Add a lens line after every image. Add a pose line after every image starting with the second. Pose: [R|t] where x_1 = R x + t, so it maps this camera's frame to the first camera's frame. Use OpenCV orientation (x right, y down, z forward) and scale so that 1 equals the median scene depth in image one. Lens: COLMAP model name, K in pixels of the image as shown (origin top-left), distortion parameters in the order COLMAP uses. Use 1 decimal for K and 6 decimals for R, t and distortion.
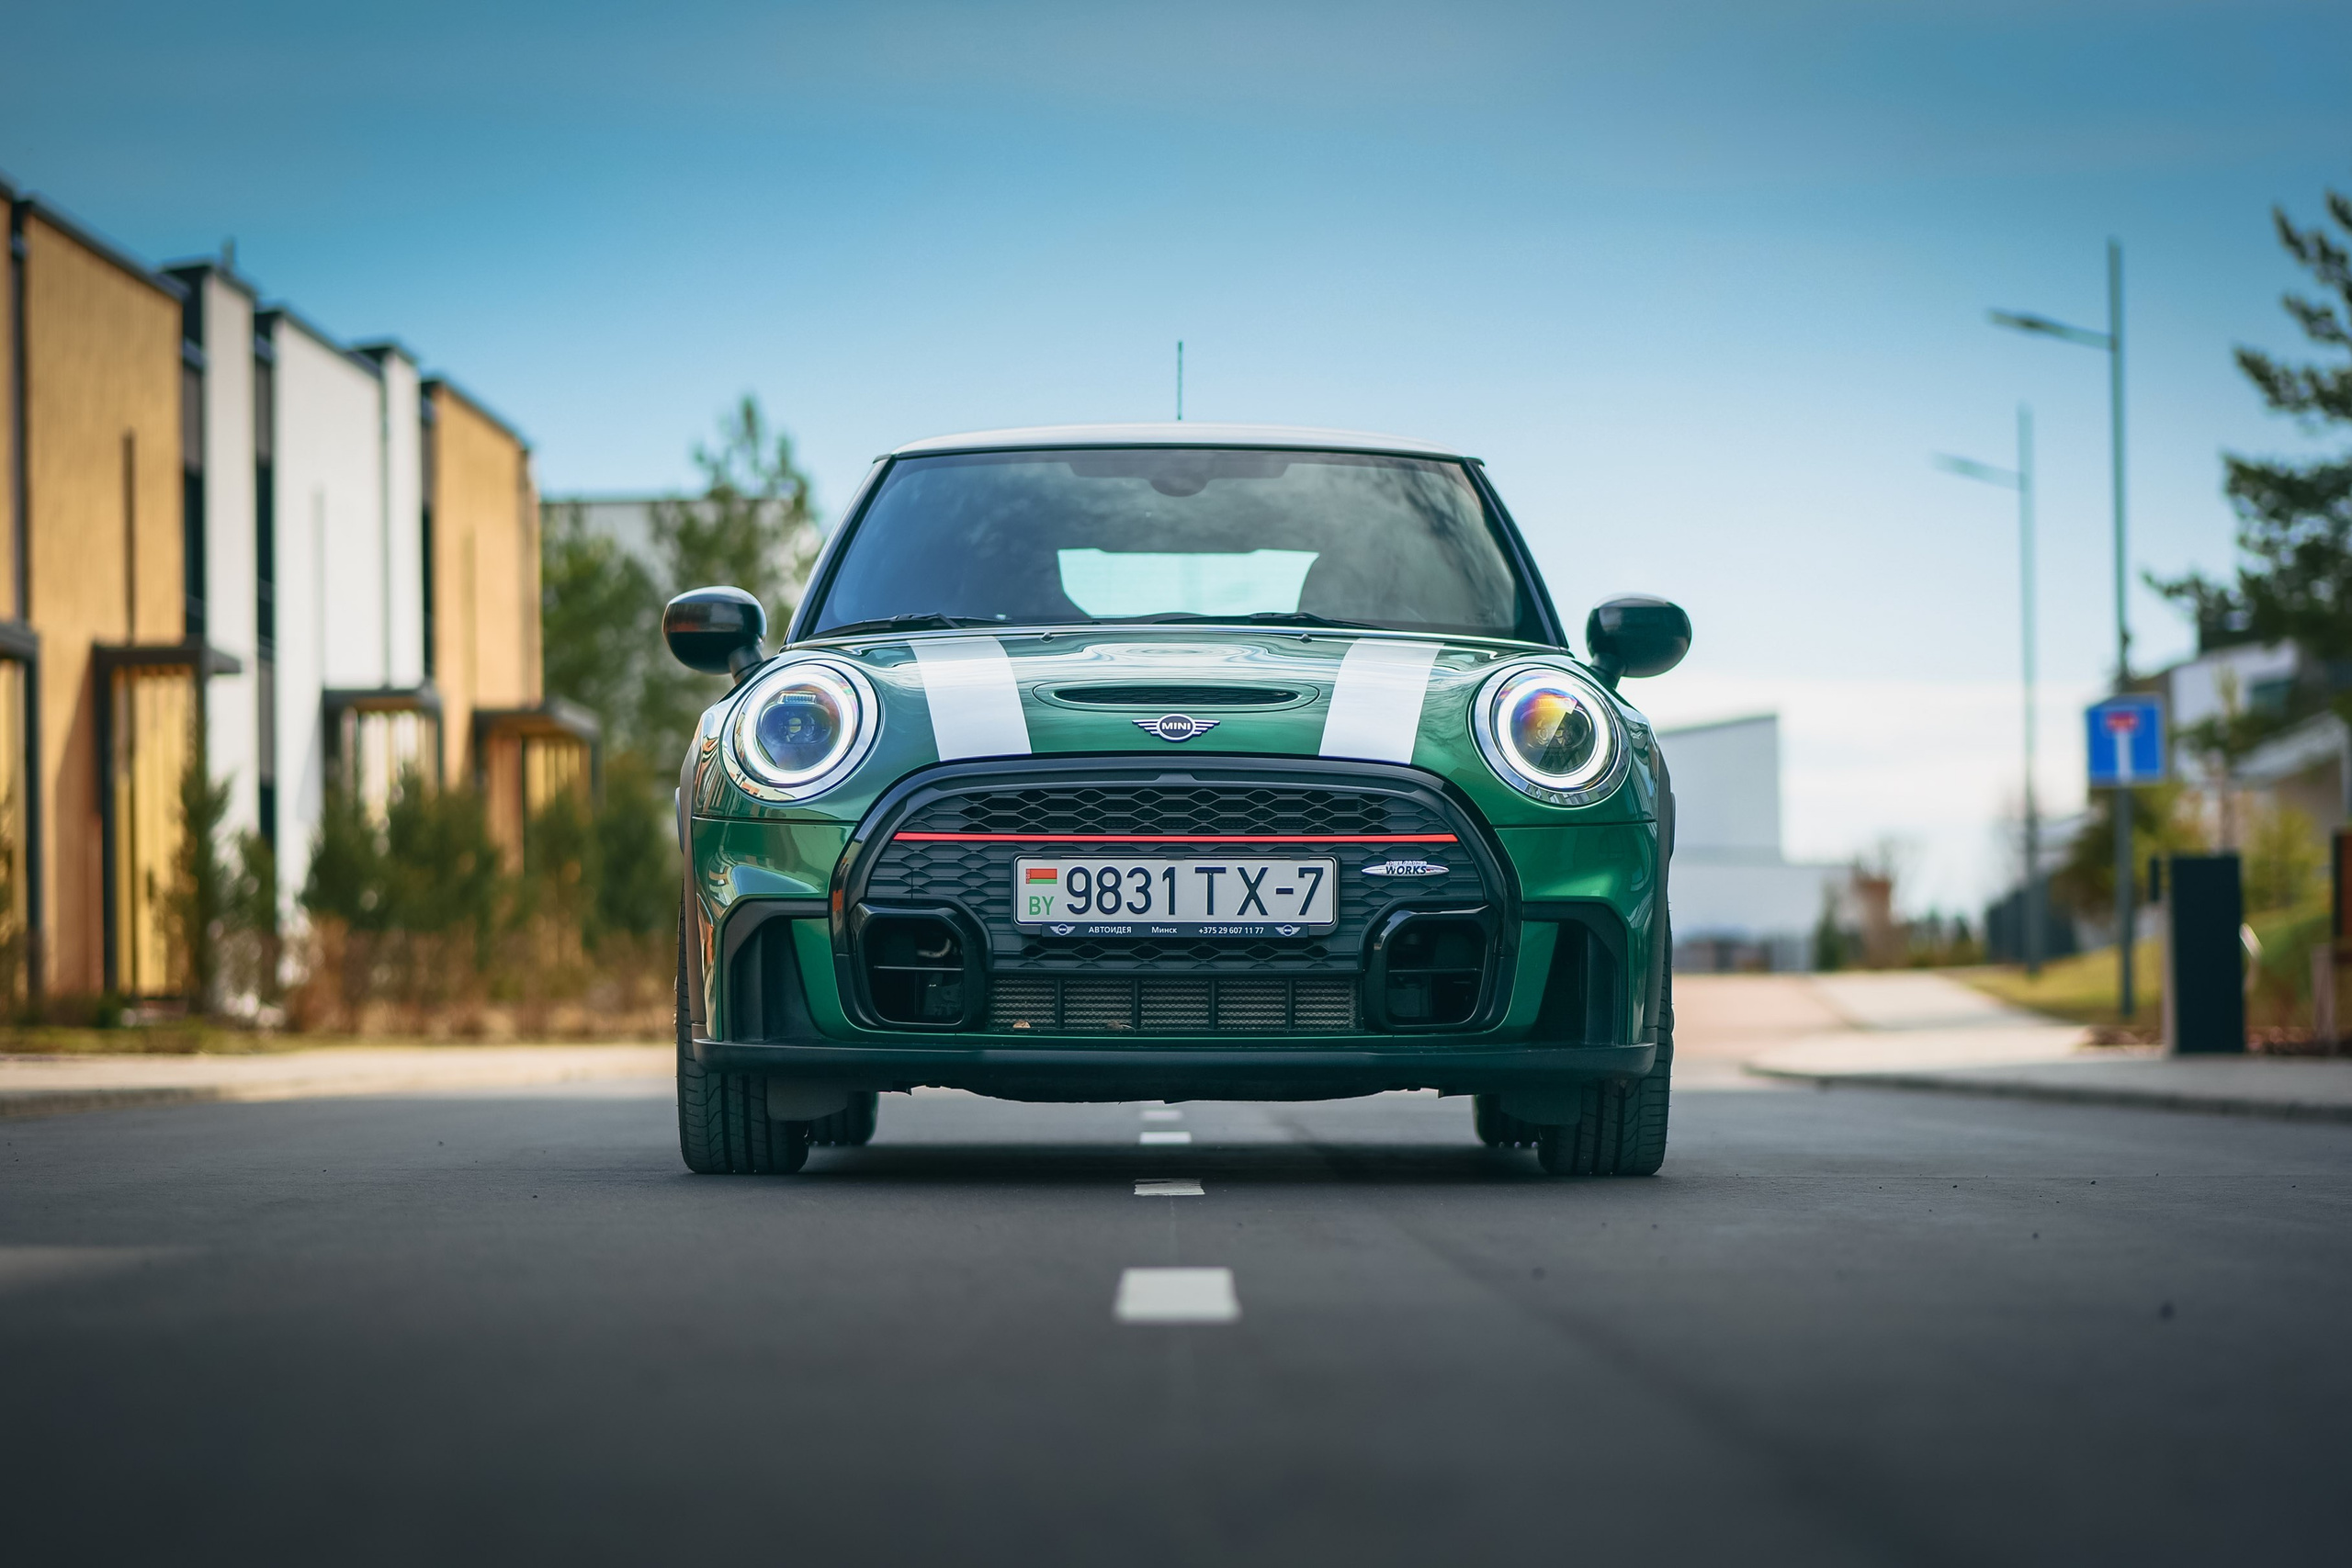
lens RADIAL K [[6115.2, 0, 1159.9], [0, 6115.2, 801.5], [0, 0, 1]] dist [0.007134, 0.000000]
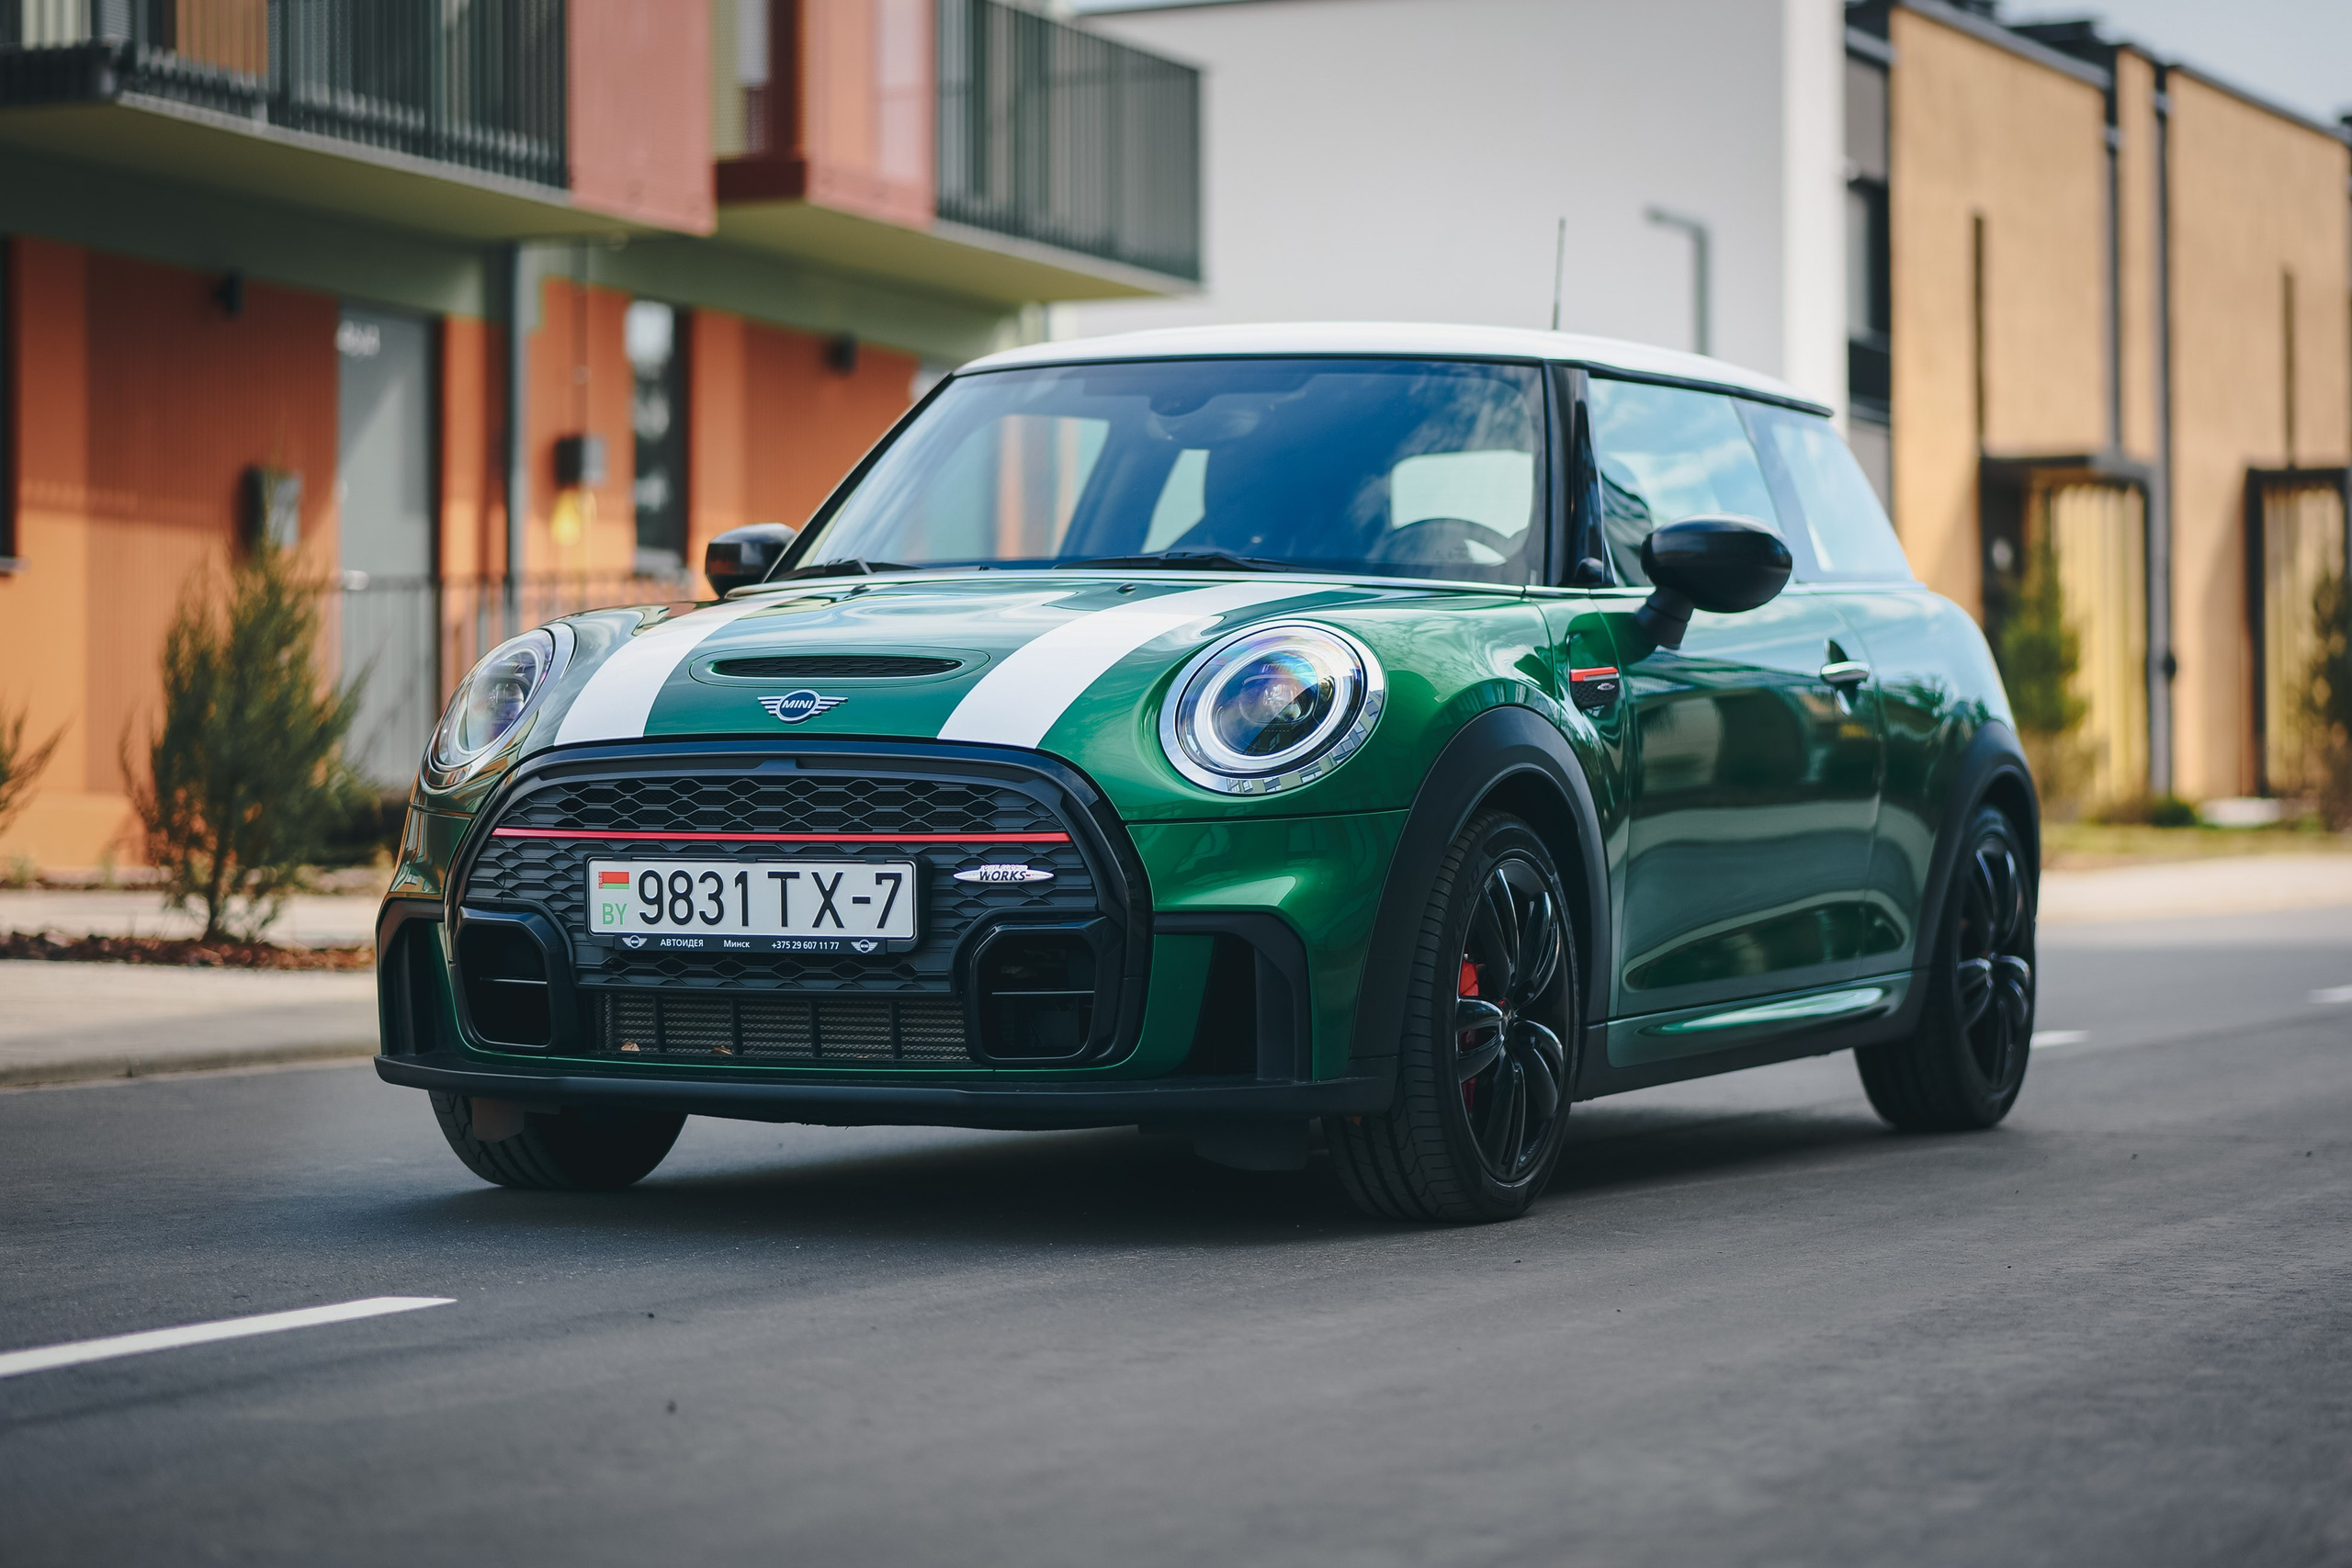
lens RADIAL K [[5746.8, 0, 1170.6], [0, 5746.8, 789.7], [0, 0, 1]] dist [0.152347, 0.000000]
pose [[0.911806, 0.002572, -0.410614, 0.389828], [0.011241, 0.999449, 0.031222, -0.025395], [0.410468, -0.033085, 0.911275, 0.285347]]
